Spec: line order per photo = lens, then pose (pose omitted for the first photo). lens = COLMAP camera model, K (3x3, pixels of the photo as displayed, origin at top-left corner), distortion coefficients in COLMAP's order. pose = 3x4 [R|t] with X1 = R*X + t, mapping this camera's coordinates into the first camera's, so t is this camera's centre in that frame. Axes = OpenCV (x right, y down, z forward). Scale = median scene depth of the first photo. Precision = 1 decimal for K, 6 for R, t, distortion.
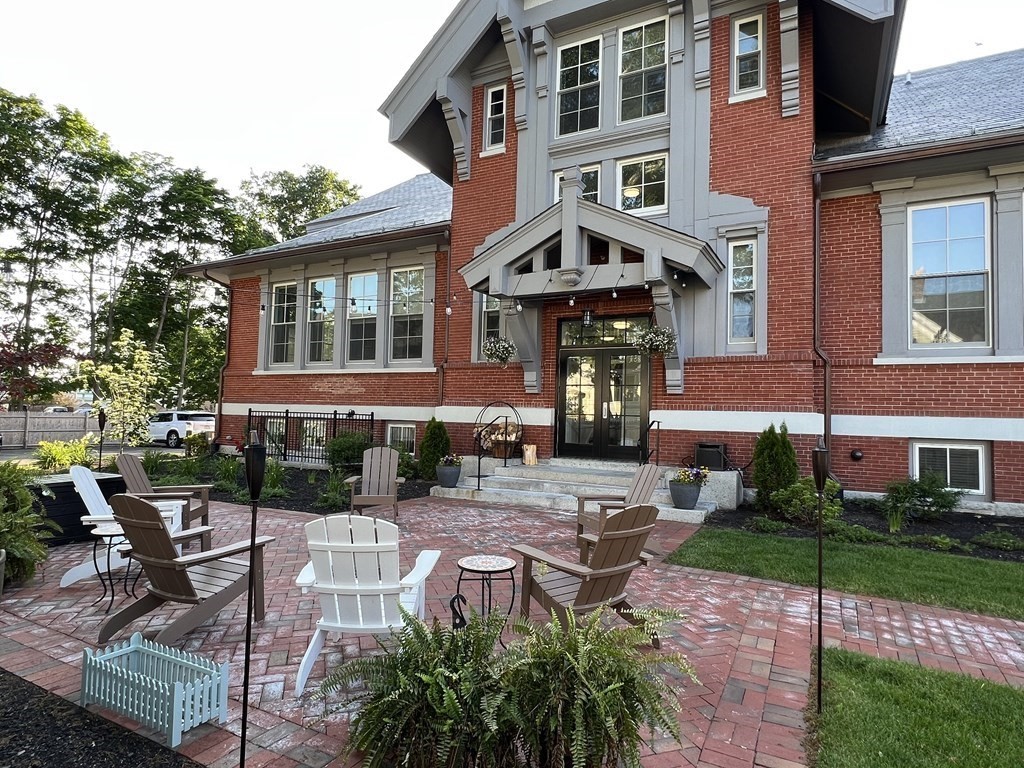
lens RADIAL K [[583.0, 0, 512.0], [0, 583.0, 384.0], [0, 0, 1]] dist [0.037018, 0.000274]
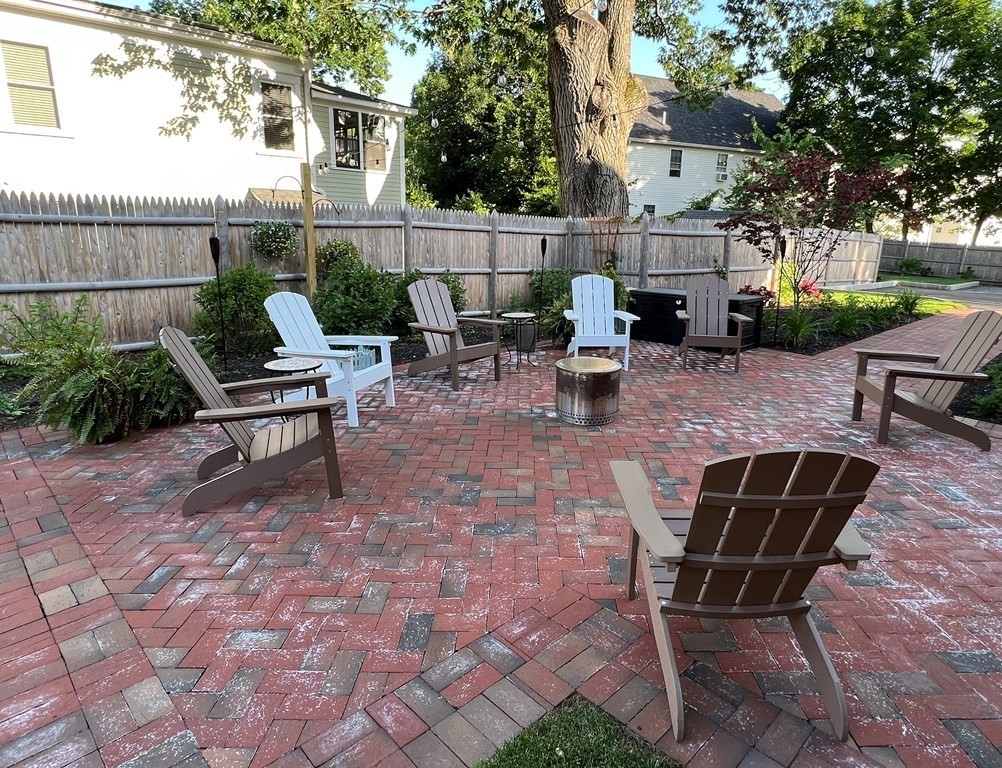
lens RADIAL K [[591.1, 0, 501.0], [0, 591.1, 384.0], [0, 0, 1]] dist [0.003309, 0.001102]
pose [[-0.307586, 0.207673, -0.928581, 0.653148], [0.023817, 0.977267, 0.210672, 0.093205], [0.951222, 0.042684, -0.305539, 1.302929]]
